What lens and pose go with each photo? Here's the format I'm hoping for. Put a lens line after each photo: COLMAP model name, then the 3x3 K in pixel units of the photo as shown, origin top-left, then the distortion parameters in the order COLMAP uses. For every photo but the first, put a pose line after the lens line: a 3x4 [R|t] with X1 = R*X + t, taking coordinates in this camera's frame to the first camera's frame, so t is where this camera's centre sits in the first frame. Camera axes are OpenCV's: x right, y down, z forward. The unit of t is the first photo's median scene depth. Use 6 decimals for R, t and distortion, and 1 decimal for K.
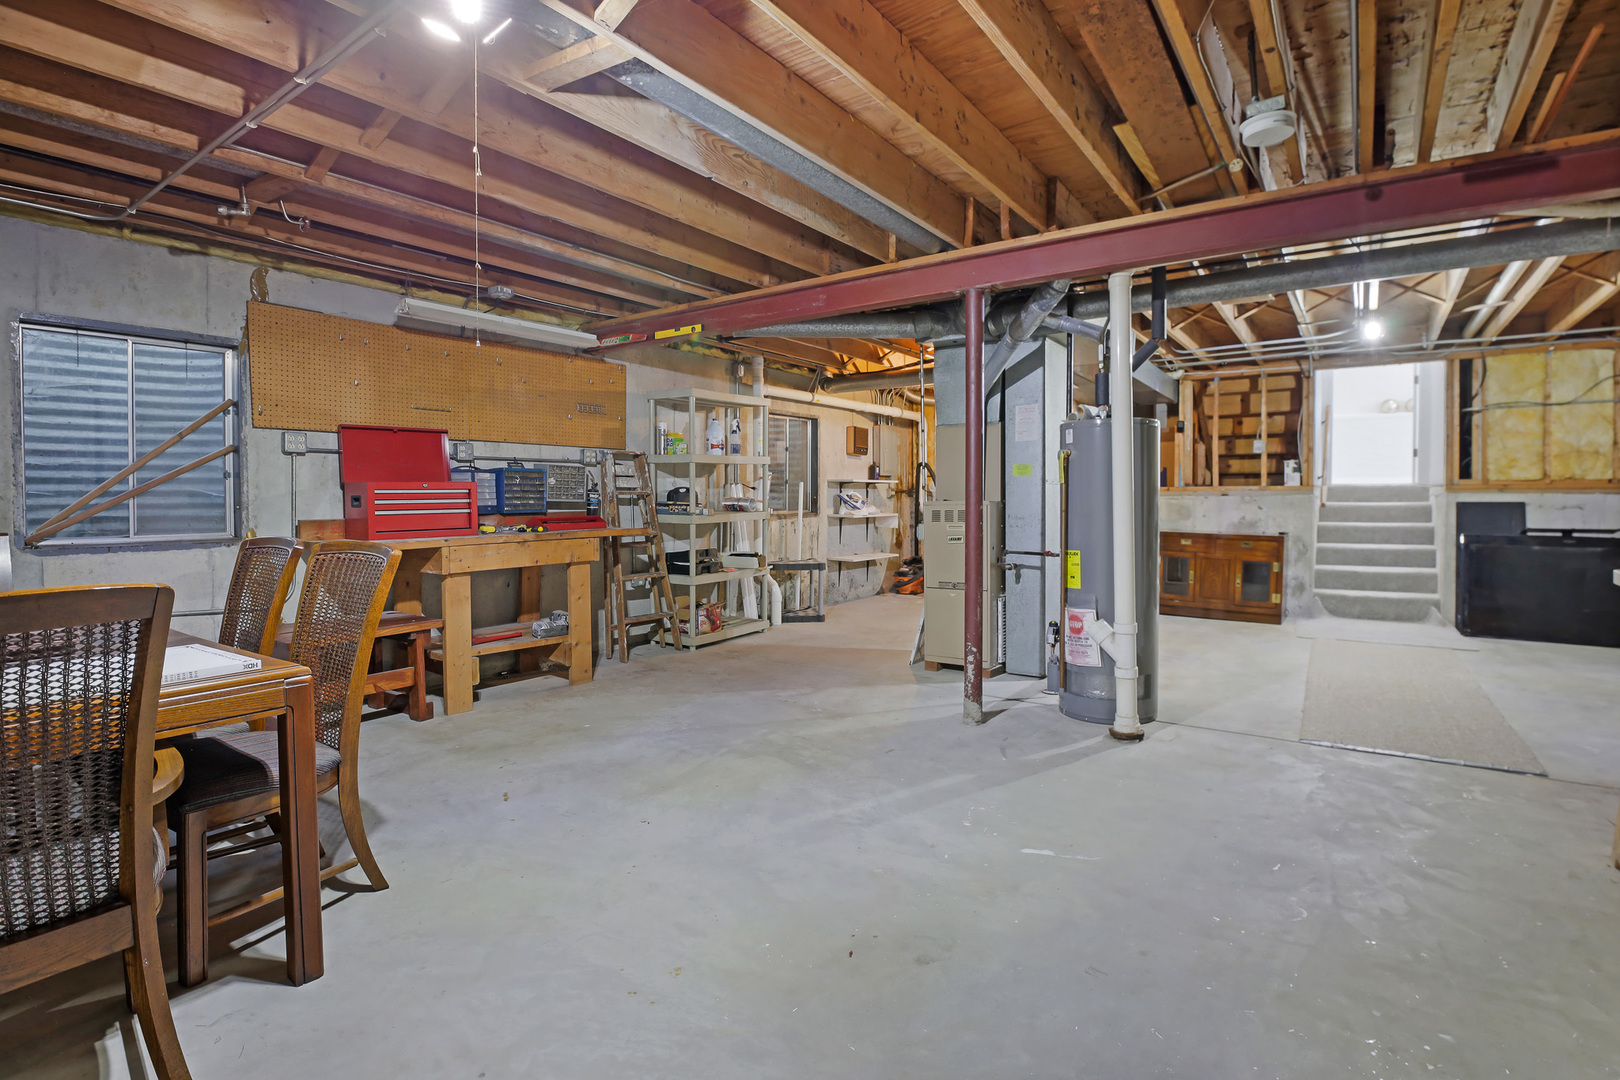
lens RADIAL K [[784.8, 0, 815.2], [0, 784.8, 528.0], [0, 0, 1]] dist [-0.031564, -0.000468]
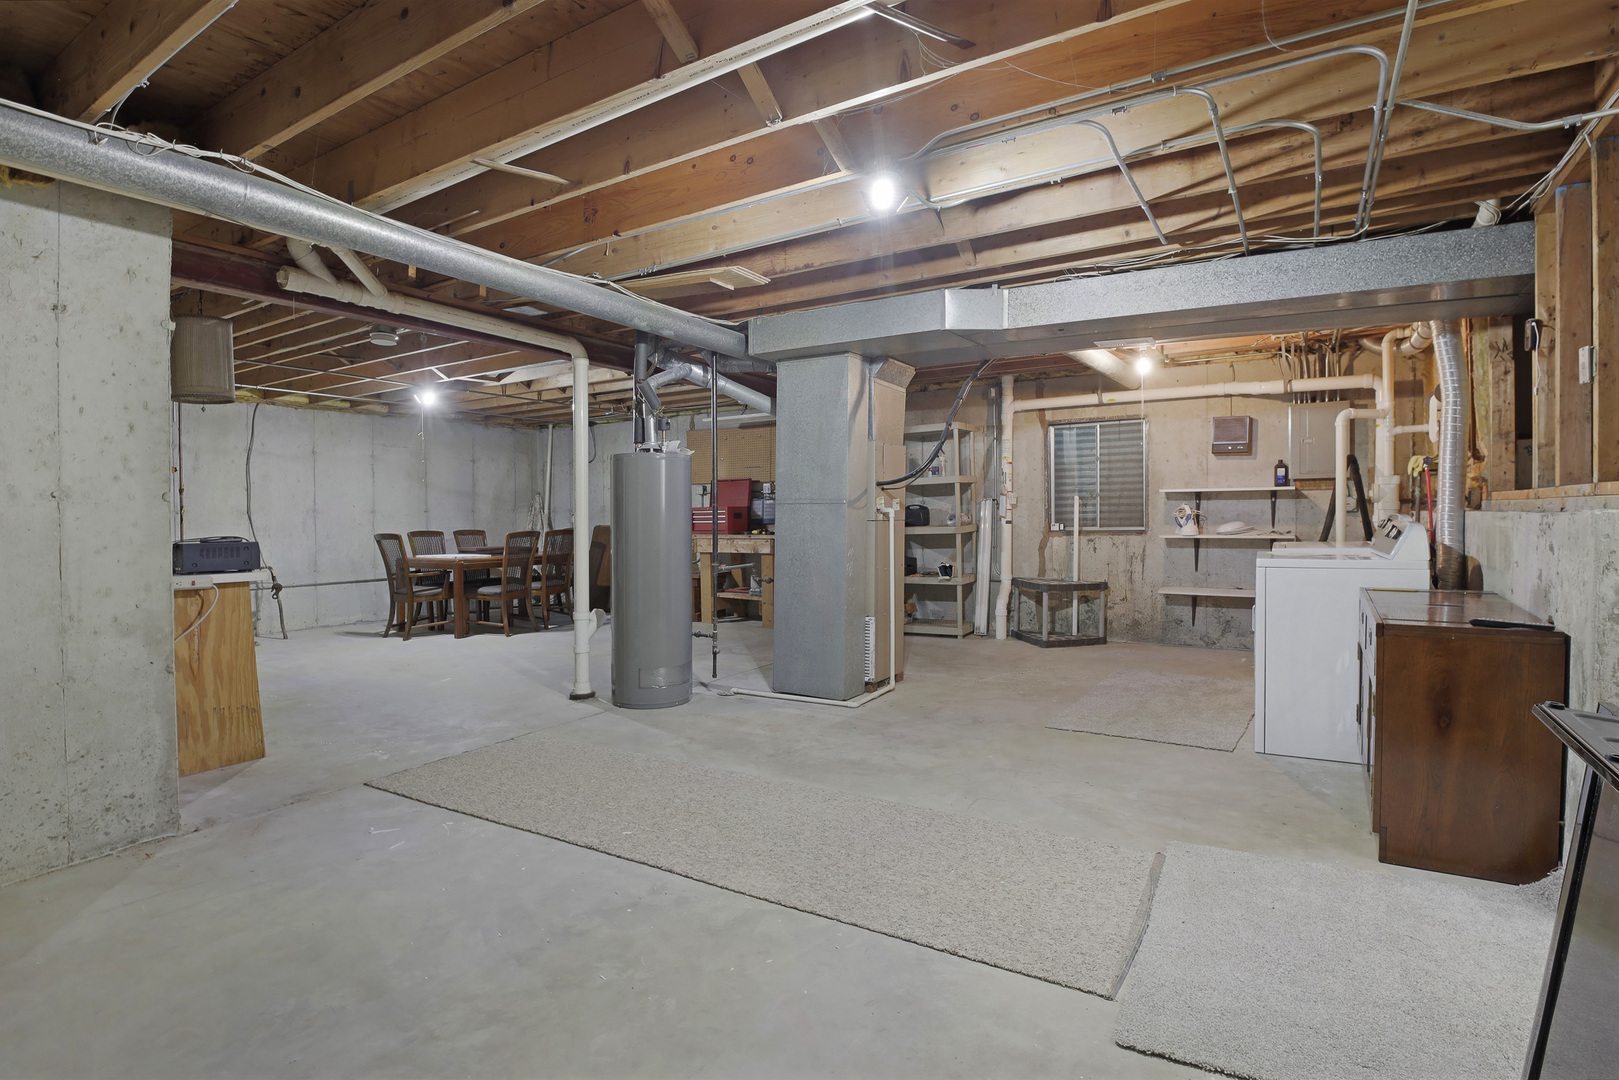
lens RADIAL K [[784.3, 0, 815.0], [0, 784.3, 532.9], [0, 0, 1]] dist [-0.031564, -0.000468]
pose [[0.044472, 0.024639, -0.998707, 0.928472], [-0.029656, 0.999288, 0.023333, -0.030477], [0.998570, 0.028580, 0.045171, 0.707134]]
